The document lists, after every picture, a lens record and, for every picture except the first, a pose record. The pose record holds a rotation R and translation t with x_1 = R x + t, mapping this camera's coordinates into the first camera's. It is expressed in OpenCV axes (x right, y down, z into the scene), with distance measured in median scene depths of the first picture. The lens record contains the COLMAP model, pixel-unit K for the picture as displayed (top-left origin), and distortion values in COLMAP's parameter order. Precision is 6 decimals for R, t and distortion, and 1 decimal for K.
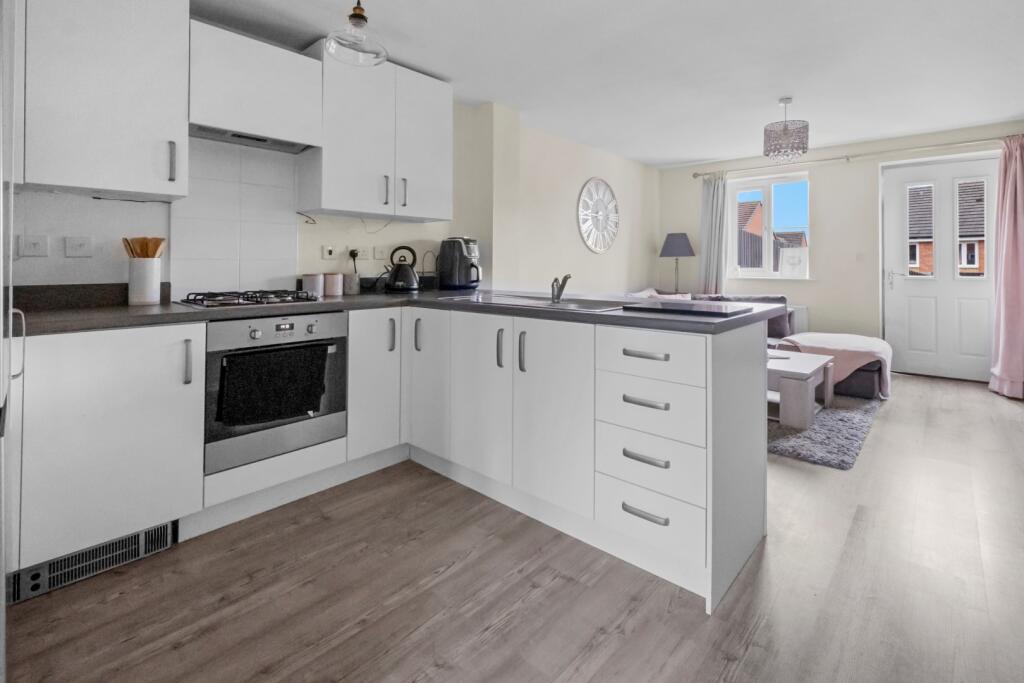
lens RADIAL K [[477.3, 0, 512.0], [0, 477.3, 341.5], [0, 0, 1]] dist [-0.002549, -0.000242]
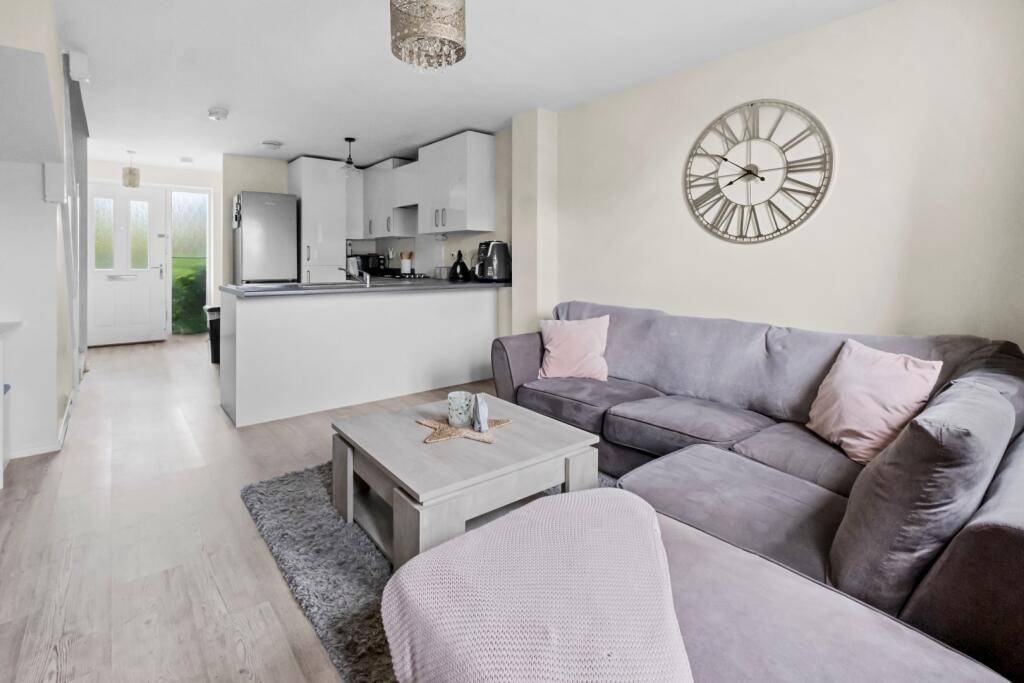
lens RADIAL K [[467.2, 0, 514.7], [0, 467.2, 336.2], [0, 0, 1]] dist [0.001093, -0.000074]
pose [[-0.126283, 0.151643, -0.980335, 1.367472], [-0.163966, 0.971463, 0.171392, -0.234199], [0.978350, 0.182385, -0.097815, 1.477264]]
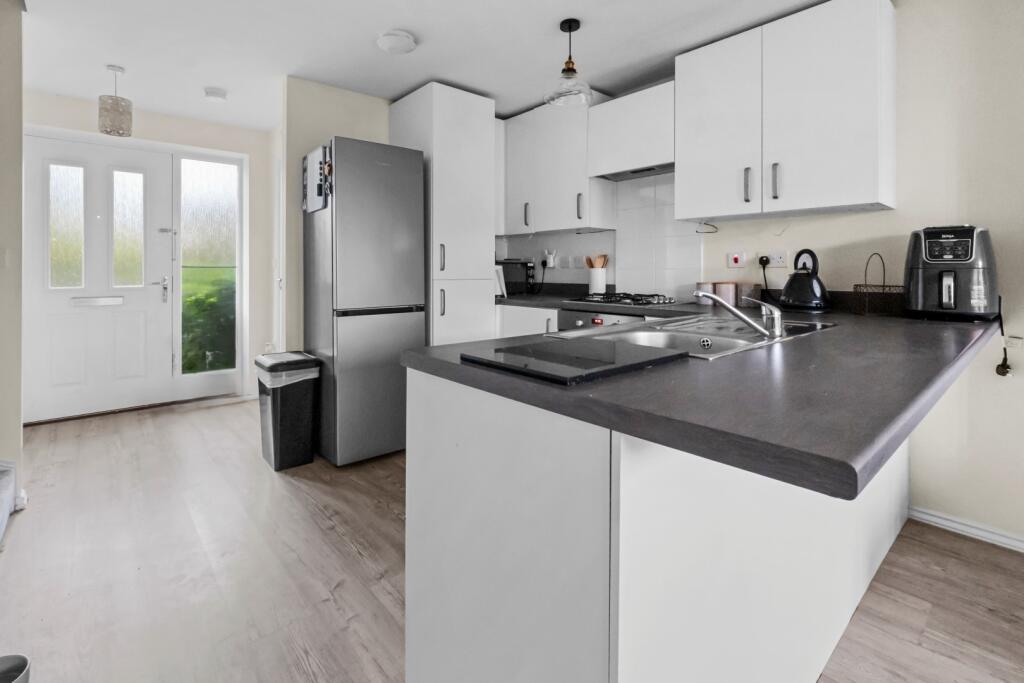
lens RADIAL K [[470.6, 0, 512.0], [0, 470.6, 341.5], [0, 0, 1]] dist [0.000998, 0.000302]
pose [[-0.106443, 0.143868, -0.983856, 0.623153], [-0.161630, 0.973813, 0.159887, -0.112527], [0.981094, 0.176040, -0.080402, 0.697661]]
